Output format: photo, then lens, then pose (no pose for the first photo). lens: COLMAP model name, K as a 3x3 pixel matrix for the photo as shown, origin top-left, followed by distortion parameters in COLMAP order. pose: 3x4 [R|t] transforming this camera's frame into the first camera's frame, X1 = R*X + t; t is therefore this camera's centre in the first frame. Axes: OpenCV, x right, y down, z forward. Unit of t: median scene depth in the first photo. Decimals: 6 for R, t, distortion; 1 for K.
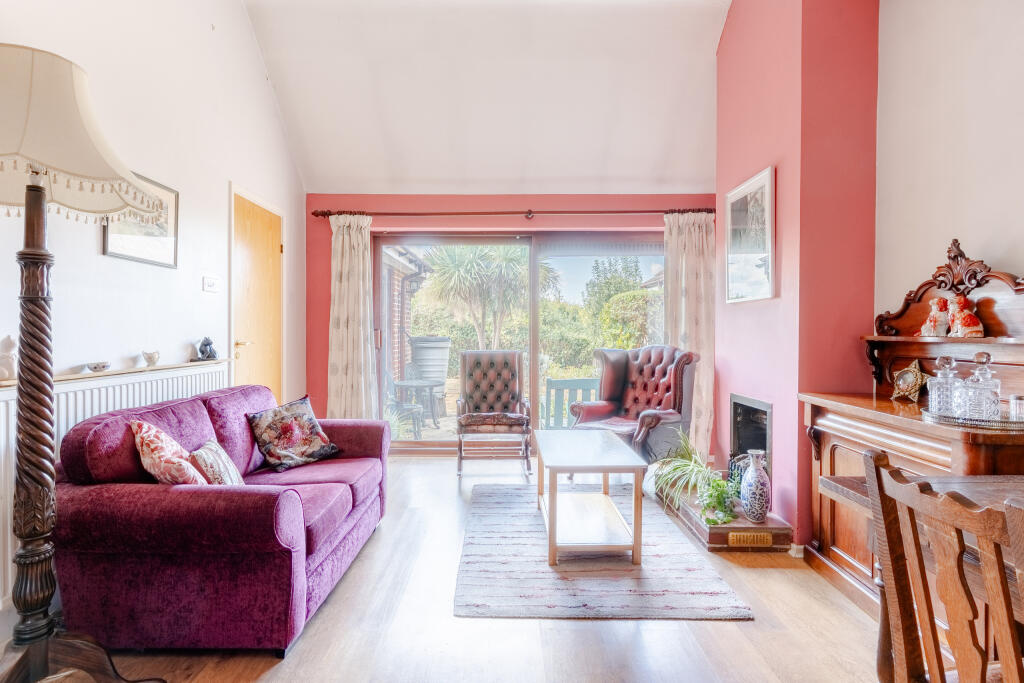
lens RADIAL K [[487.2, 0, 511.6], [0, 487.2, 336.0], [0, 0, 1]] dist [0.000097, -0.000013]
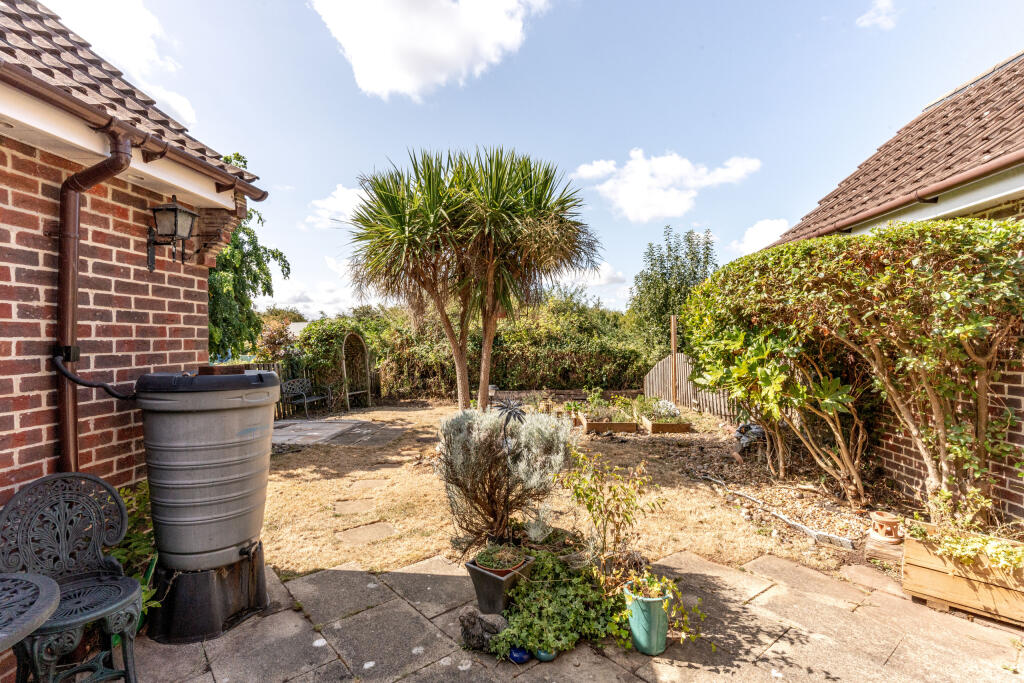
lens RADIAL K [[487.2, 0, 511.9], [0, 487.2, 342.6], [0, 0, 1]] dist [0.000097, -0.000013]
pose [[0.996881, -0.007037, -0.078608, 0.020697], [0.006763, 0.999970, -0.003749, -0.005005], [0.078632, 0.003206, 0.996899, 0.224015]]
